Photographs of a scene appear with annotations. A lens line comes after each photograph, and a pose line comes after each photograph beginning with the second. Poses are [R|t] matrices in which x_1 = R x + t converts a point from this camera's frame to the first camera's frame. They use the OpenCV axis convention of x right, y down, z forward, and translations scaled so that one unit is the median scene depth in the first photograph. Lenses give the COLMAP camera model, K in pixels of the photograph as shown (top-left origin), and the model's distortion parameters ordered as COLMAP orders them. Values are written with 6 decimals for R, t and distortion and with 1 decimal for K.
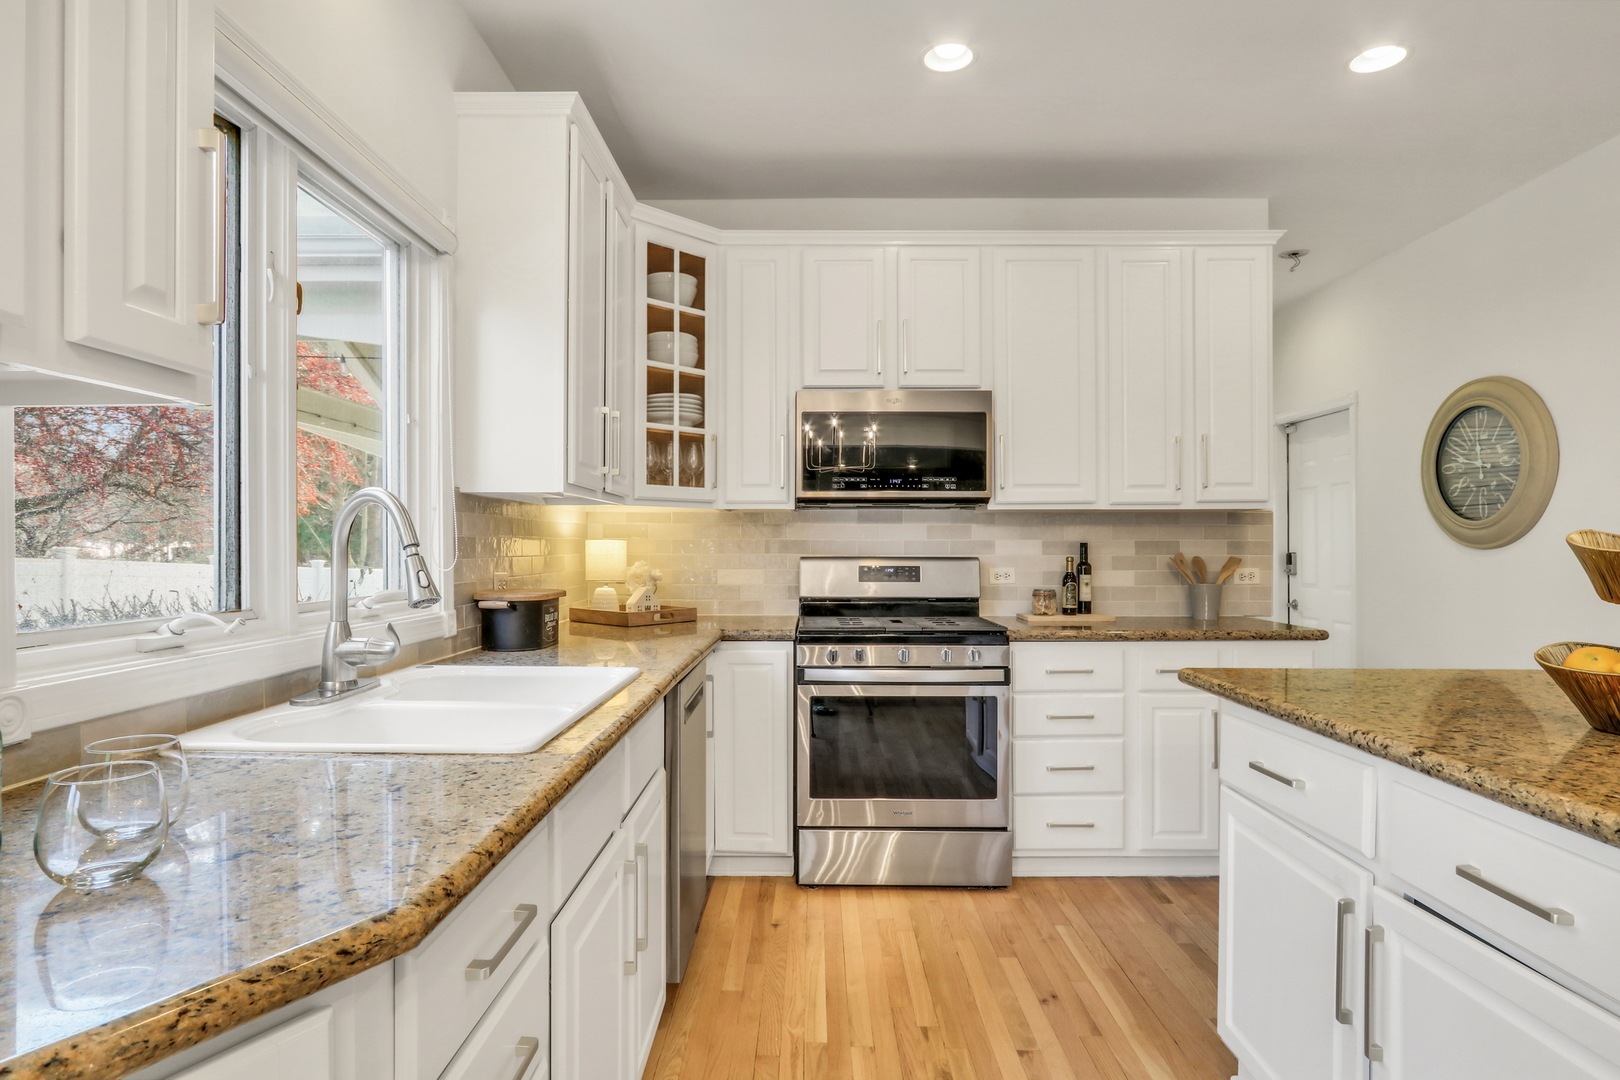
lens RADIAL K [[871.2, 0, 810.0], [0, 871.2, 540.0], [0, 0, 1]] dist [-0.012831, -0.000016]
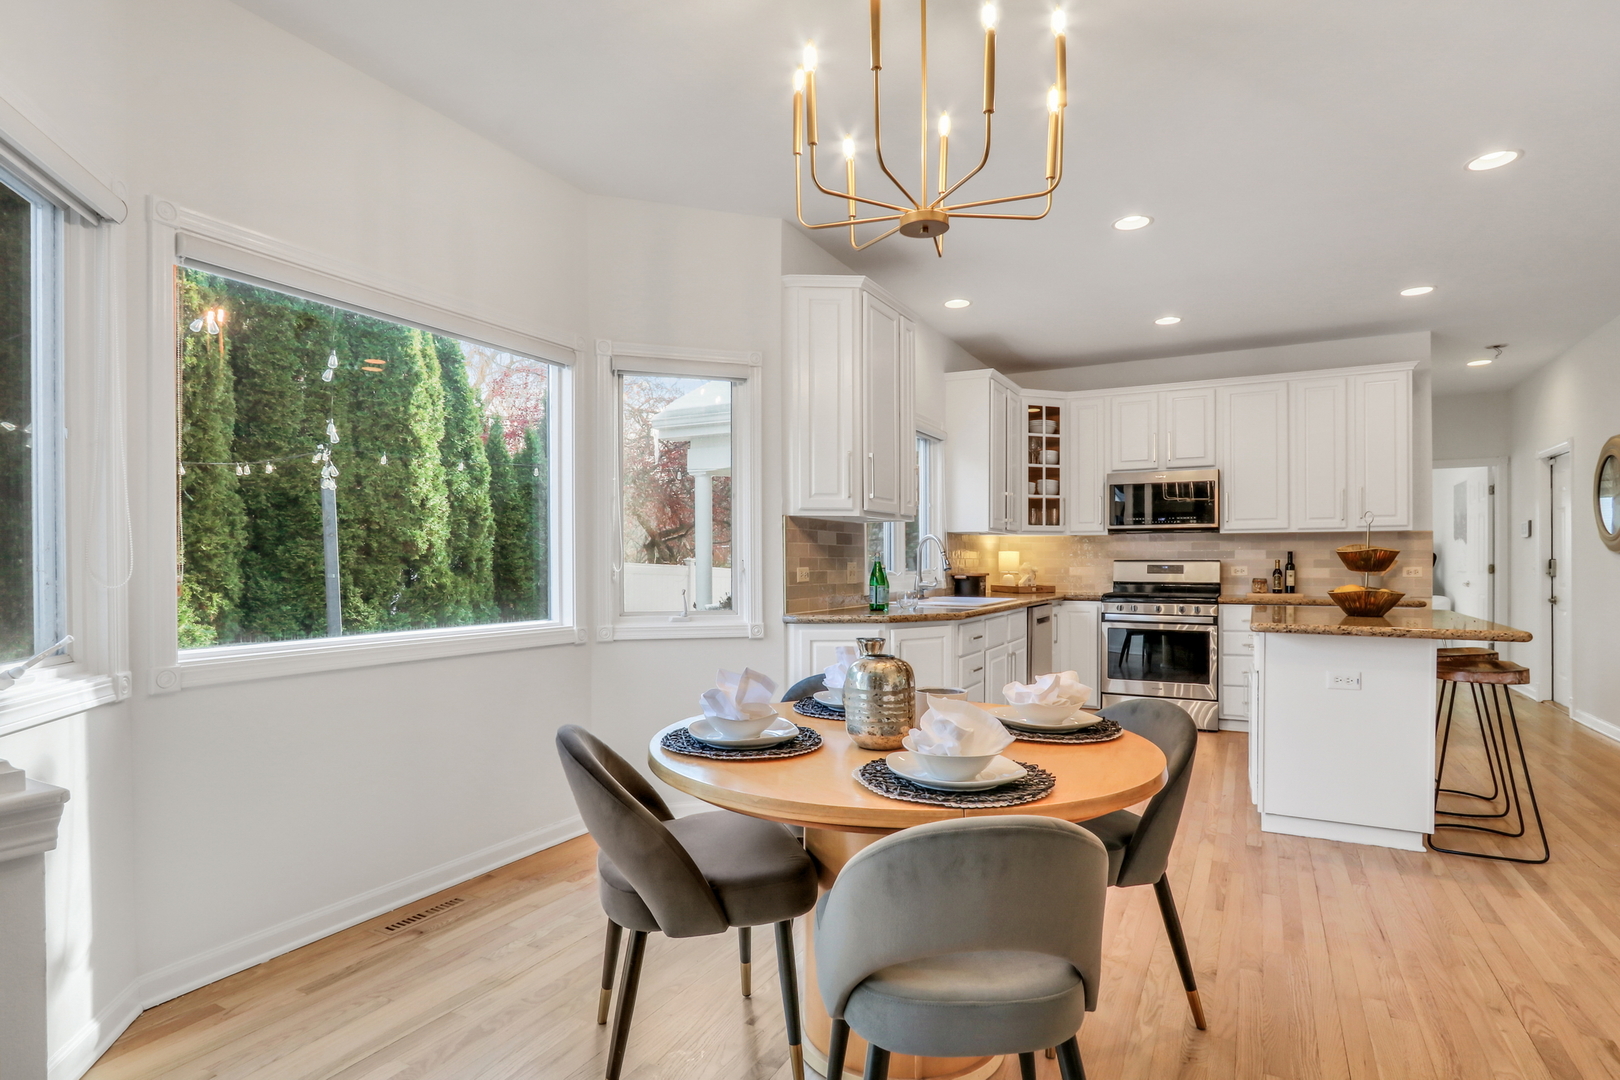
lens RADIAL K [[848.8, 0, 804.8], [0, 848.8, 567.1], [0, 0, 1]] dist [-0.013603, 0.002489]
pose [[0.884263, 0.002563, -0.466982, 0.267510], [0.004372, 0.999896, 0.013765, 0.007309], [0.466969, -0.014214, 0.884160, -0.964458]]
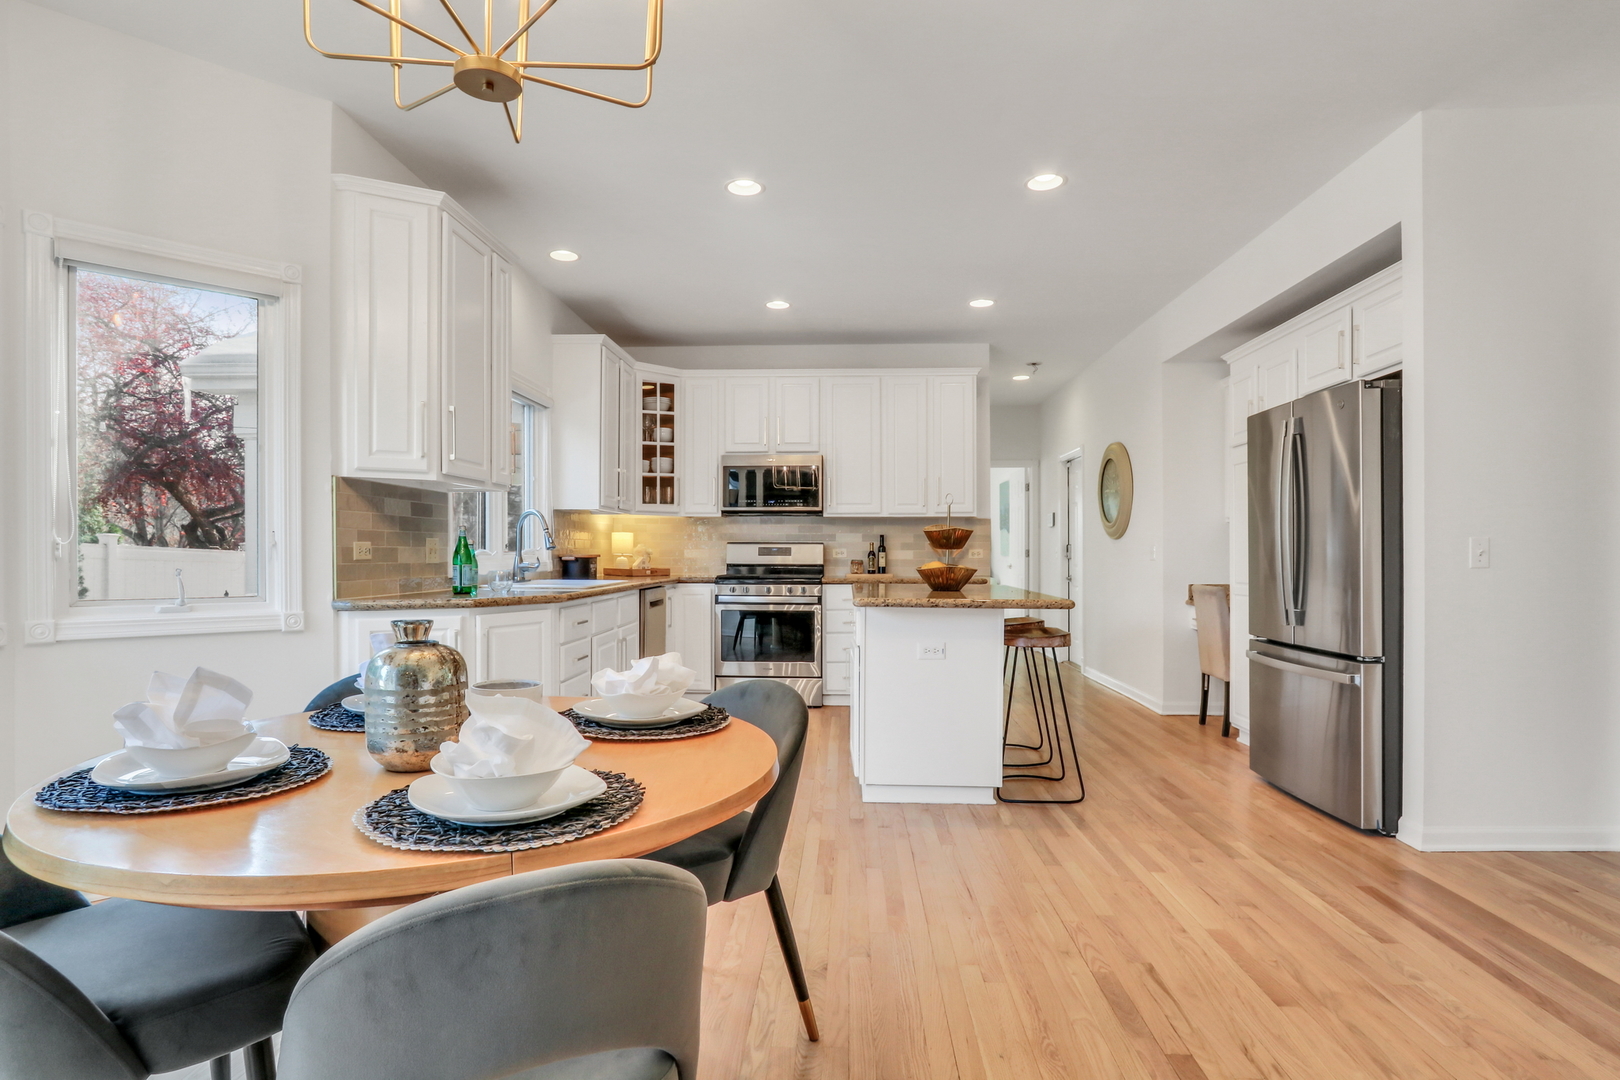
lens RADIAL K [[835.8, 0, 804.6], [0, 835.8, 549.6], [0, 0, 1]] dist [-0.015751, 0.001708]
pose [[0.998882, 0.002028, -0.047238, 0.254295], [-0.001860, 0.999992, 0.003601, 0.030183], [0.047245, -0.003509, 0.998877, -0.820981]]
